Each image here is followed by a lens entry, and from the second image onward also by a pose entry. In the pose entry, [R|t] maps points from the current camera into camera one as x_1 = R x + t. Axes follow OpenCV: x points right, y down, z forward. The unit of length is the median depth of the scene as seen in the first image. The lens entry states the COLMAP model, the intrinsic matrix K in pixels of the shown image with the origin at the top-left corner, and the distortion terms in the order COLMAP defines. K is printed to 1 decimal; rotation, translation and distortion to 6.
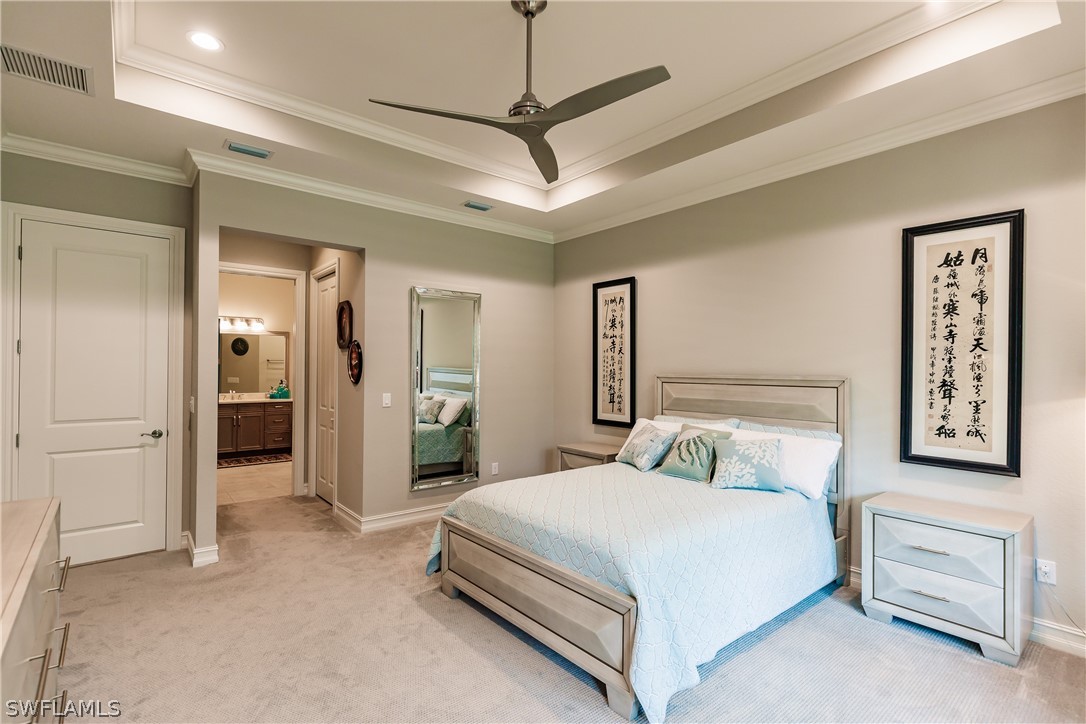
lens RADIAL K [[529.9, 0, 549.5], [0, 529.9, 366.2], [0, 0, 1]] dist [0.043366, 0.000804]
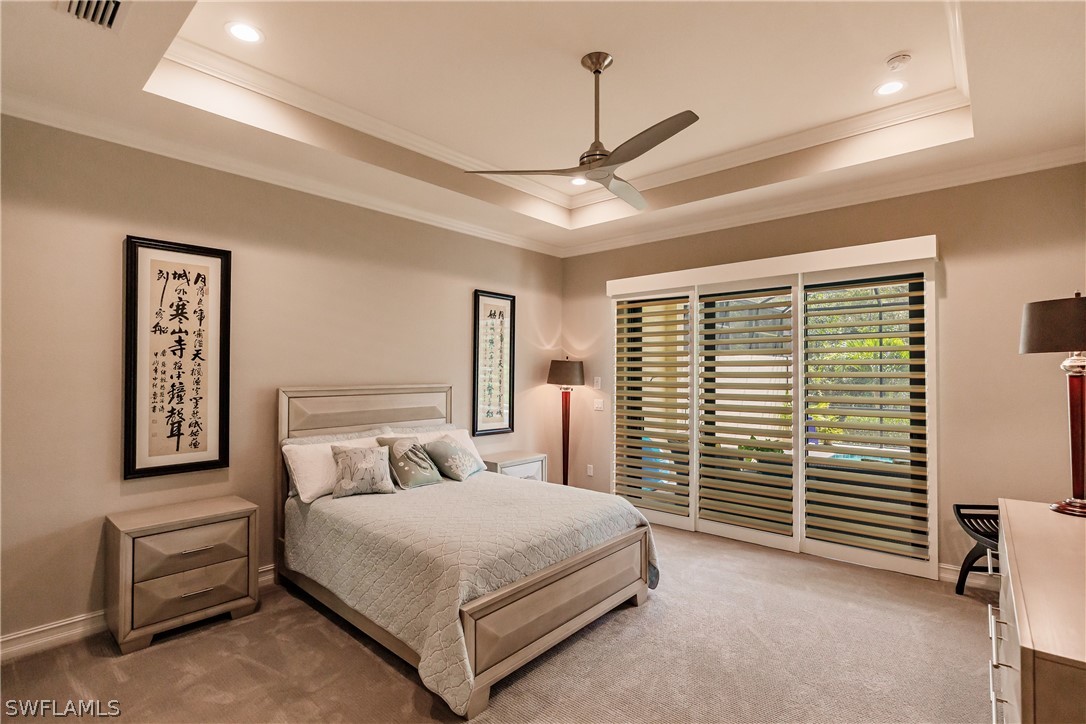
lens RADIAL K [[531.6, 0, 538.6], [0, 531.6, 365.8], [0, 0, 1]] dist [-0.005932, 0.001374]
pose [[-0.166686, 0.015123, 0.985894, -0.581617], [0.006359, 0.999878, -0.014262, -0.003224], [-0.985989, 0.003892, -0.166762, 0.685214]]
